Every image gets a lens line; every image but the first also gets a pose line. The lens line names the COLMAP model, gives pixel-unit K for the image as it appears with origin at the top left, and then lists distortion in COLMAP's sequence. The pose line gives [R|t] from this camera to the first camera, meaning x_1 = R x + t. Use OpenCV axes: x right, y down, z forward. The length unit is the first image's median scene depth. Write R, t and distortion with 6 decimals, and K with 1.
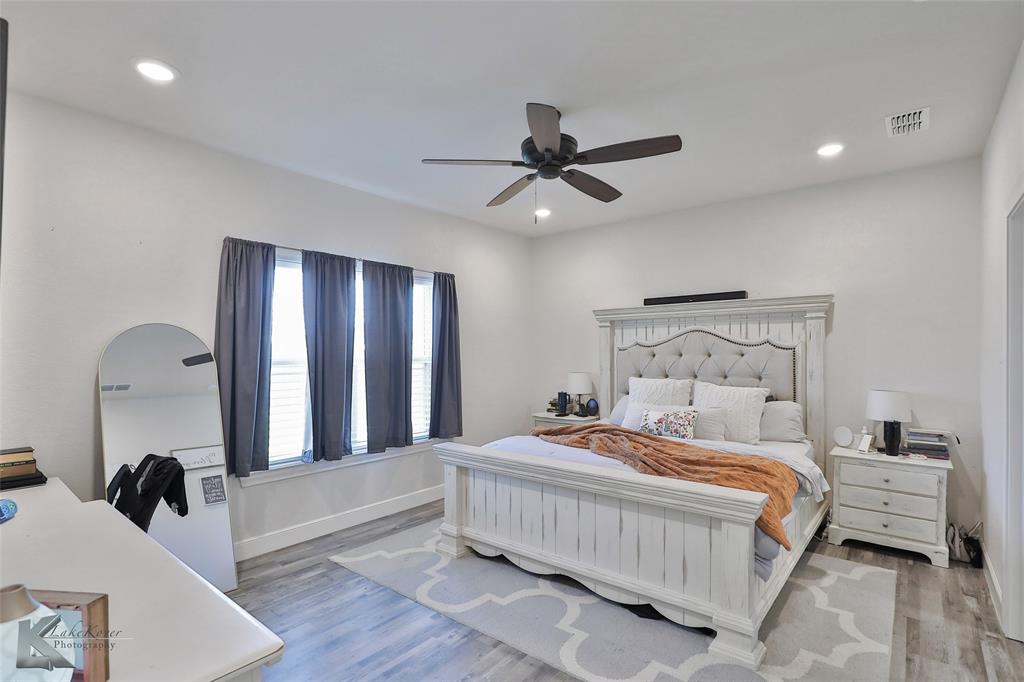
lens RADIAL K [[498.7, 0, 503.8], [0, 498.7, 362.2], [0, 0, 1]] dist [-0.010174, 0.004621]
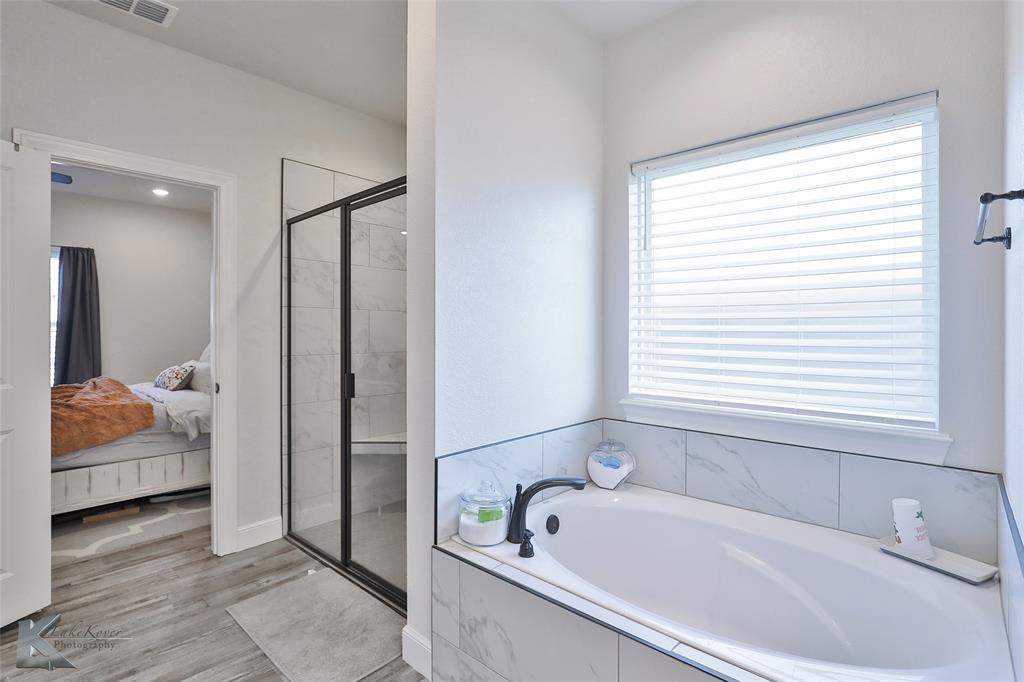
lens RADIAL K [[498.7, 0, 503.7], [0, 498.7, 337.2], [0, 0, 1]] dist [-0.010174, 0.004621]
pose [[0.998447, 0.001735, -0.055677, 1.007355], [-0.002166, 0.999968, -0.007682, 0.035191], [0.055662, 0.007791, 0.998419, -0.076019]]
